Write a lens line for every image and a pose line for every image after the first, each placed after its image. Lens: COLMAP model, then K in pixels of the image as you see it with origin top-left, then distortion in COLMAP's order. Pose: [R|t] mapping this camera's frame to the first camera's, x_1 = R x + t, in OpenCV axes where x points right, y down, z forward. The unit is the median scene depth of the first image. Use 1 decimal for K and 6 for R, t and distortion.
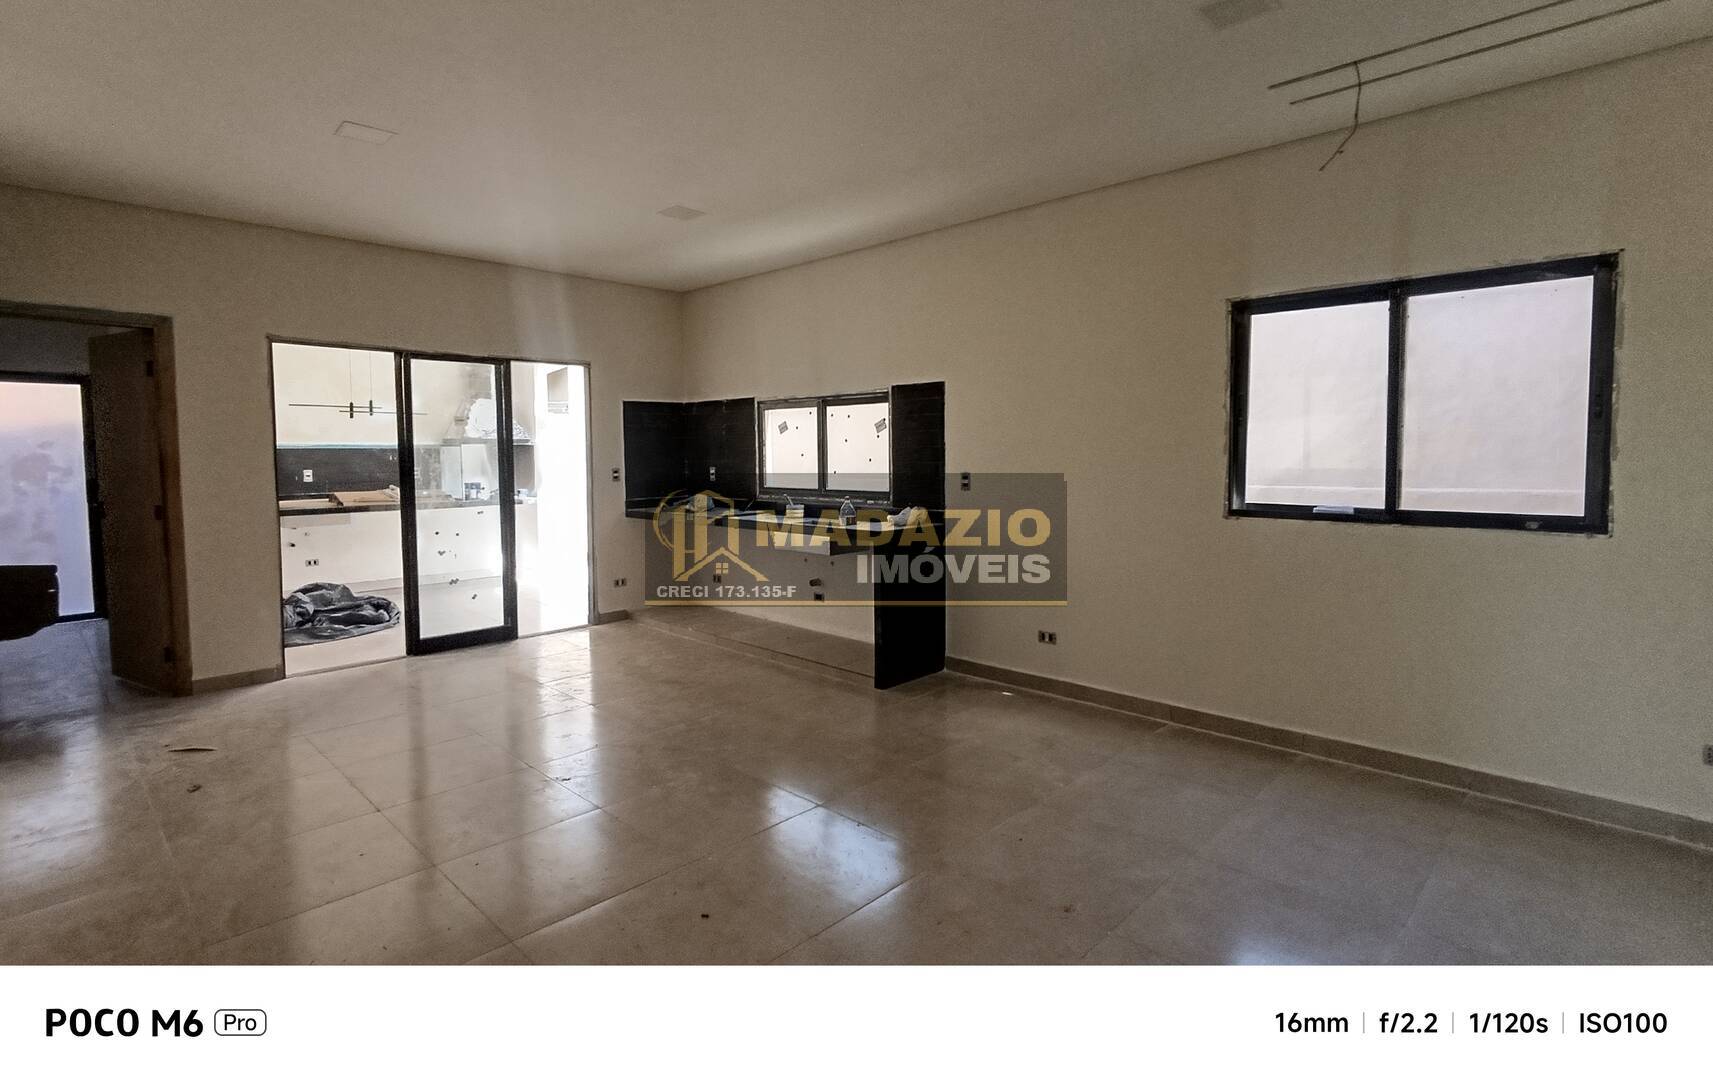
lens RADIAL K [[800.6, 0, 884.8], [0, 800.6, 495.7], [0, 0, 1]] dist [0.000332, 0.001796]
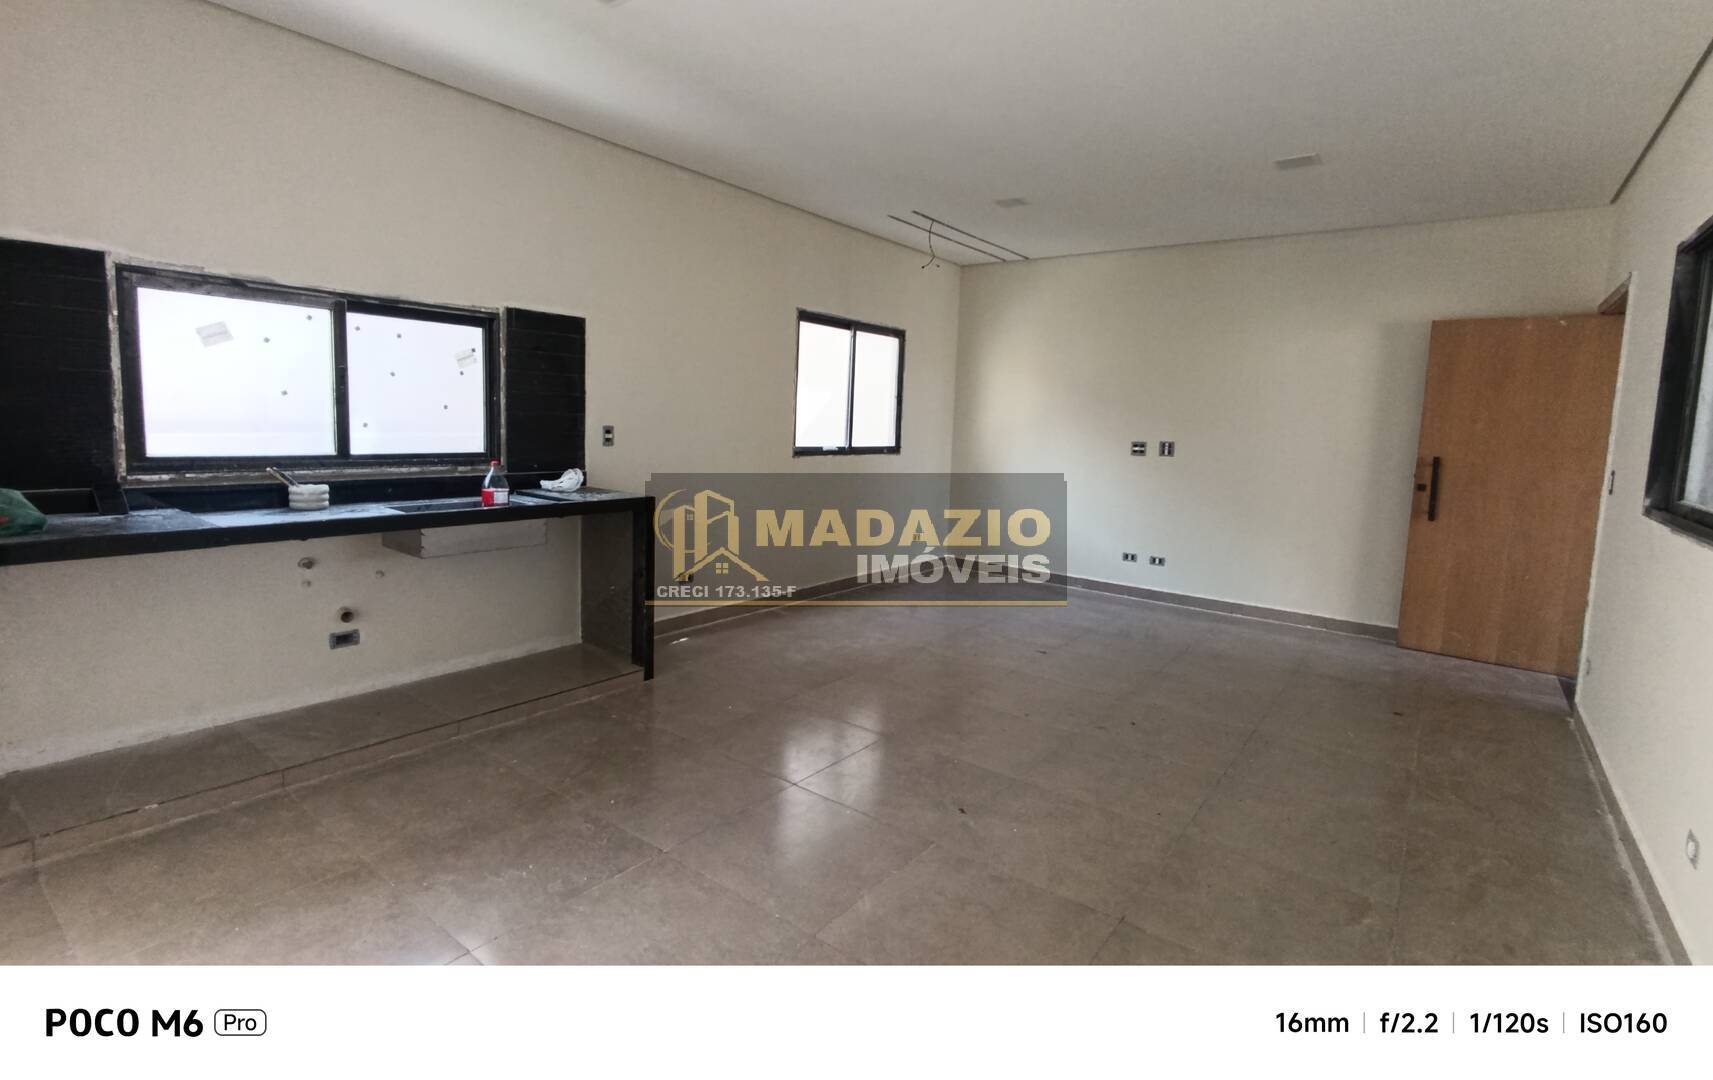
lens RADIAL K [[804.7, 0, 881.9], [0, 804.7, 507.1], [0, 0, 1]] dist [0.001509, 0.000564]
pose [[-0.119191, -0.107905, 0.986990, -0.815904], [0.015393, 0.993757, 0.110504, -0.032901], [-0.992752, 0.028364, -0.116785, 0.782302]]
